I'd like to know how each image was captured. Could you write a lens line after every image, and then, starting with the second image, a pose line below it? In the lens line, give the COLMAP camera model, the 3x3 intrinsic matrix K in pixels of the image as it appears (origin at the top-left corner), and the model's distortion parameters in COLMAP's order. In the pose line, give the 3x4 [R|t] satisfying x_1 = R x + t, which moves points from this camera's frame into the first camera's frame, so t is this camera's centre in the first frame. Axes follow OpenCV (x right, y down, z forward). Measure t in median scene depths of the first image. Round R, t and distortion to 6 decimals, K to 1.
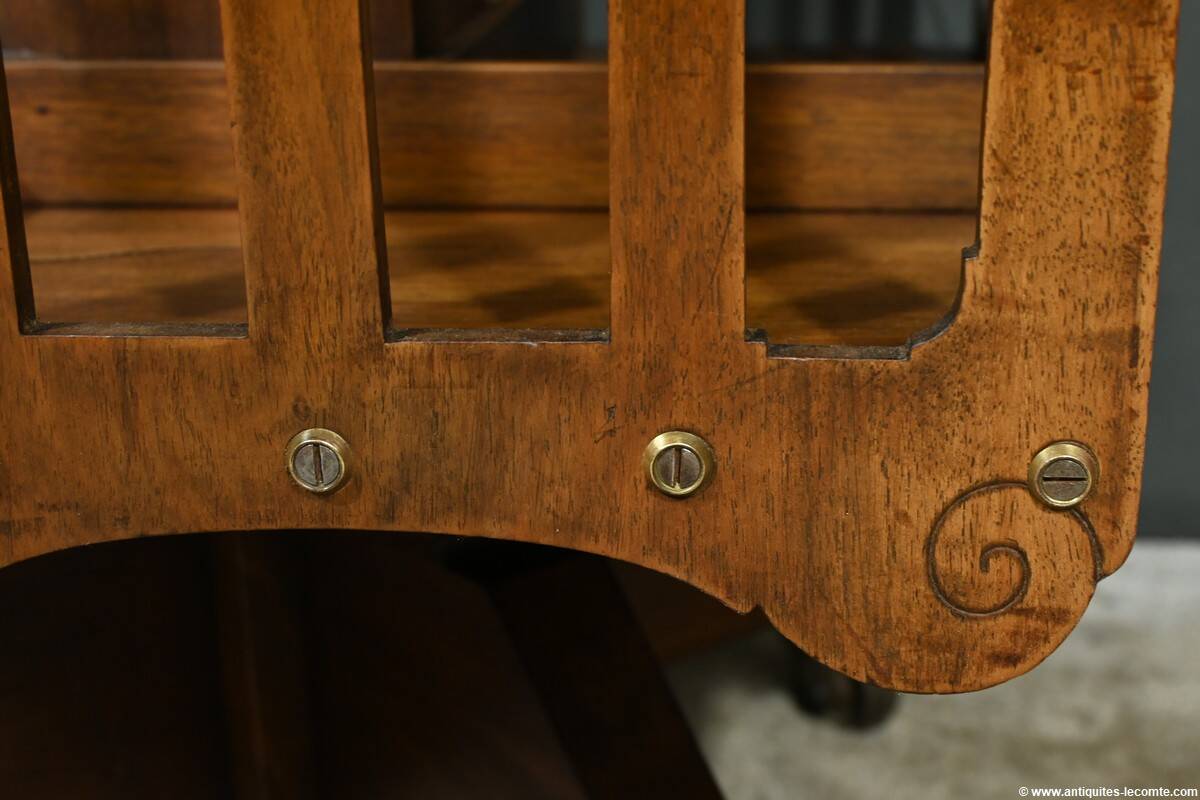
lens RADIAL K [[2490.8, 0, 600.0], [0, 2490.8, 400.7], [0, 0, 1]] dist [0.054232, 0.184749]
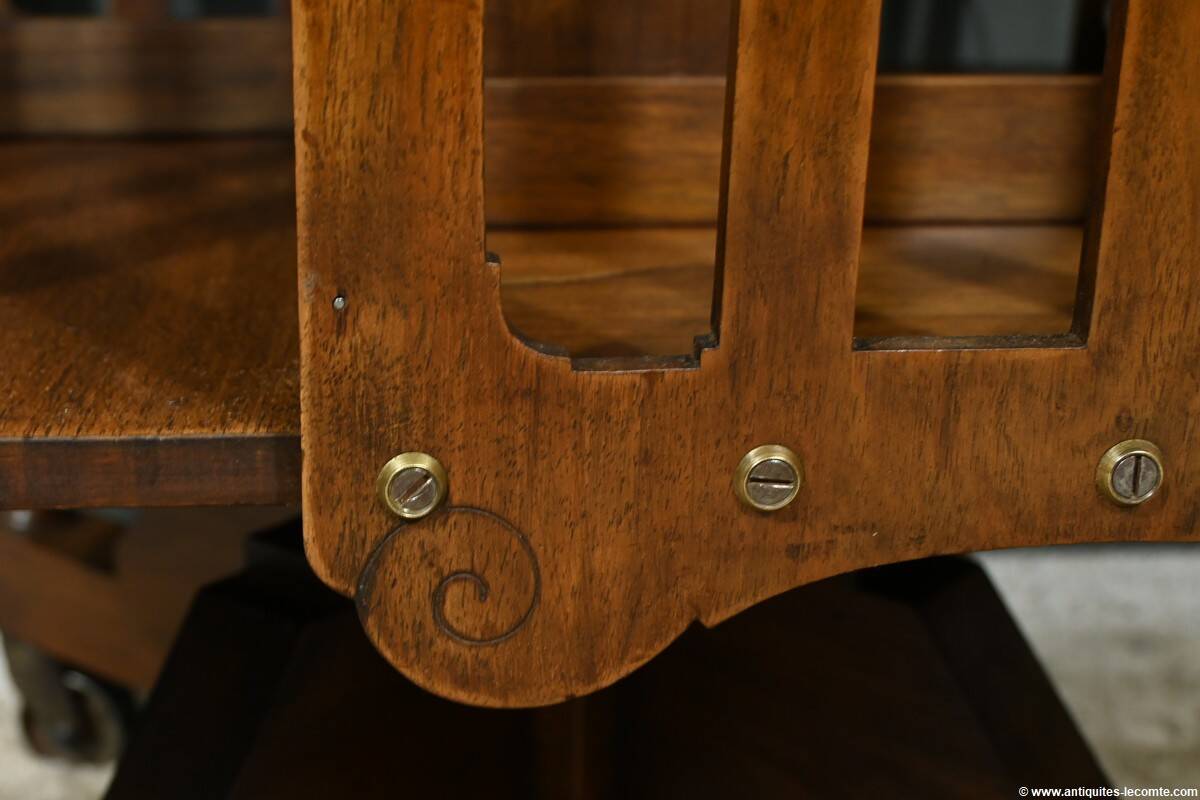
lens RADIAL K [[2484.4, 0, 598.8], [0, 2484.4, 399.6], [0, 0, 1]] dist [-0.002537, -0.036178]
pose [[0.990038, -0.024147, 0.138712, -0.461034], [0.025904, 0.999605, -0.010877, 0.000607], [-0.138395, 0.014361, 0.990273, 0.060143]]
